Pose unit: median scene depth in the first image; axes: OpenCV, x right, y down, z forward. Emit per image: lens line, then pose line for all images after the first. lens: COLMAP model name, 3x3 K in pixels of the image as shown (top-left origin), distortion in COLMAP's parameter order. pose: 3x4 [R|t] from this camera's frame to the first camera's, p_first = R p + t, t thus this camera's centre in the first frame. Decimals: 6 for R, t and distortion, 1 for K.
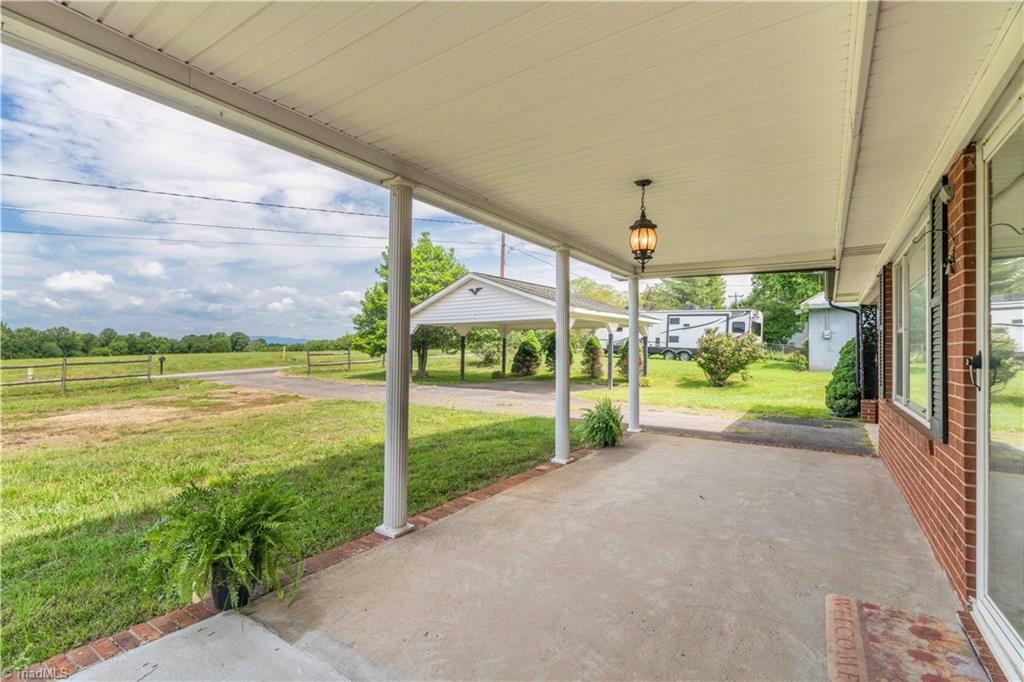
lens RADIAL K [[462.0, 0, 522.4], [0, 462.0, 344.9], [0, 0, 1]] dist [-0.000650, -0.000004]
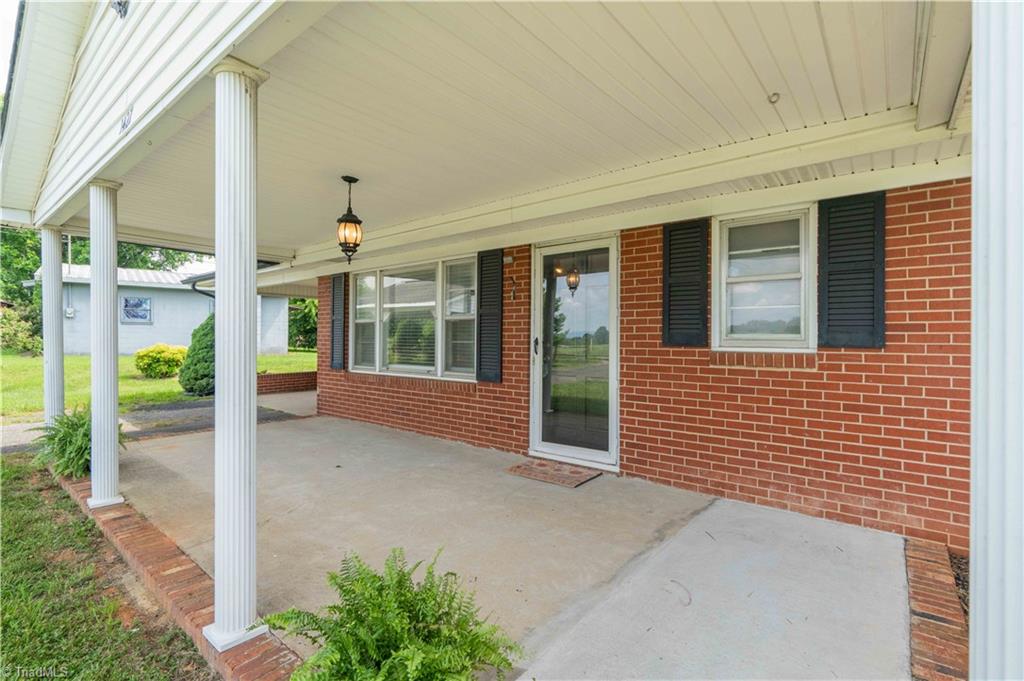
lens RADIAL K [[461.5, 0, 512.3], [0, 461.5, 338.9], [0, 0, 1]] dist [-0.007544, -0.000027]
pose [[0.113735, -0.013271, 0.993422, -0.745413], [-0.017378, 0.999731, 0.015344, -0.008164], [-0.993359, -0.019009, 0.113474, 0.501504]]
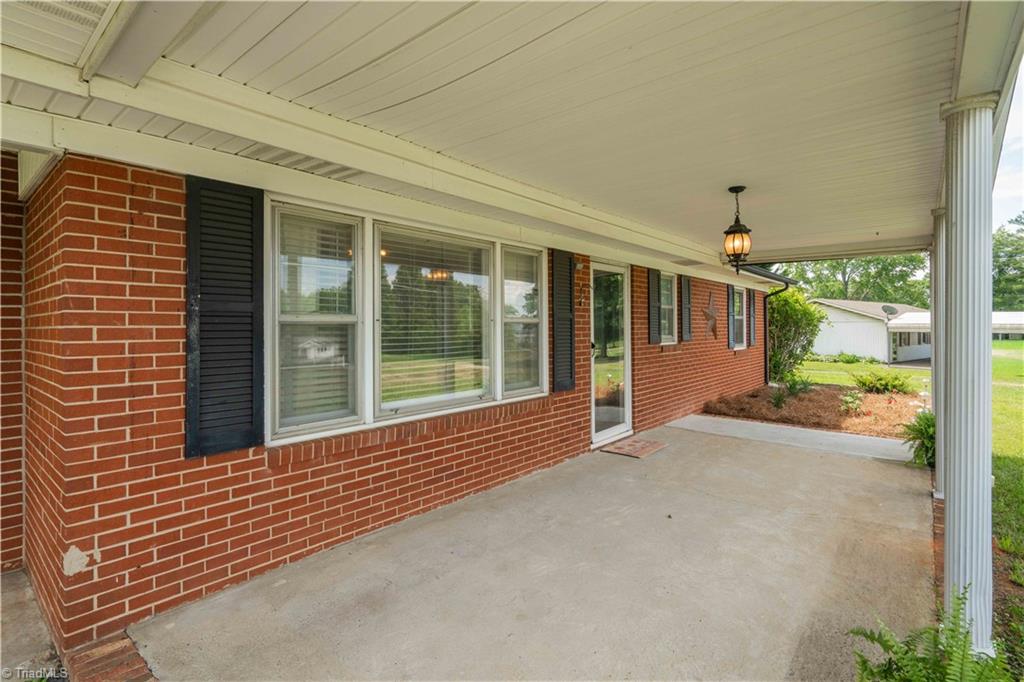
lens RADIAL K [[494.7, 0, 515.1], [0, 494.7, 325.9], [0, 0, 1]] dist [0.000428, 0.000069]
pose [[-0.991434, -0.009164, 0.130283, 0.616563], [-0.010772, 0.999874, -0.011640, -0.022065], [-0.130160, -0.012943, -0.991408, 2.177014]]
